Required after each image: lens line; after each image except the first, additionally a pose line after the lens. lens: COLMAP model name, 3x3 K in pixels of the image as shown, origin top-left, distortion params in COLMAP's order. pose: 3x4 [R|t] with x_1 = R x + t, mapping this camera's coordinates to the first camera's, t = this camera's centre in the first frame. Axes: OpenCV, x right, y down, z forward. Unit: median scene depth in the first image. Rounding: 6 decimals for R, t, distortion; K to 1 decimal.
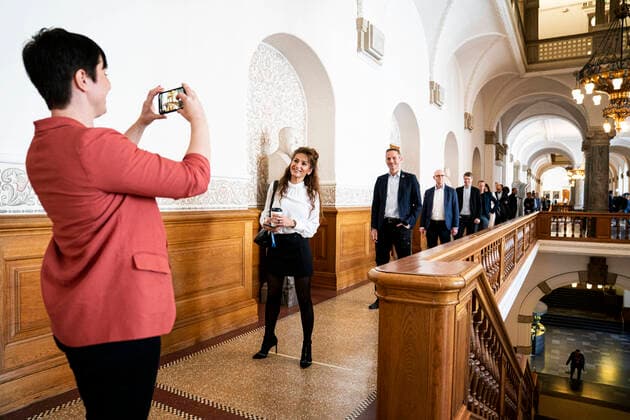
lens RADIAL K [[438.2, 0, 312.2], [0, 438.2, 214.2], [0, 0, 1]] dist [-0.030733, 0.004411]
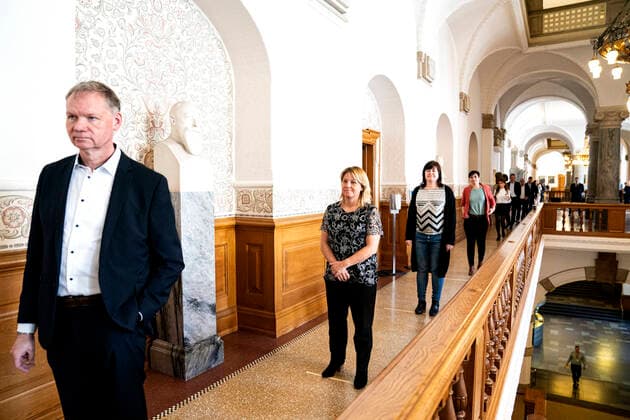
lens RADIAL K [[386.8, 0, 317.3], [0, 386.8, 209.3], [0, 0, 1]] dist [-0.037333, 0.000612]
pose [[0.999699, -0.012788, -0.020953, 0.068403], [0.013515, 0.999298, 0.034936, -0.025961], [0.020491, -0.035208, 0.999170, 0.194032]]
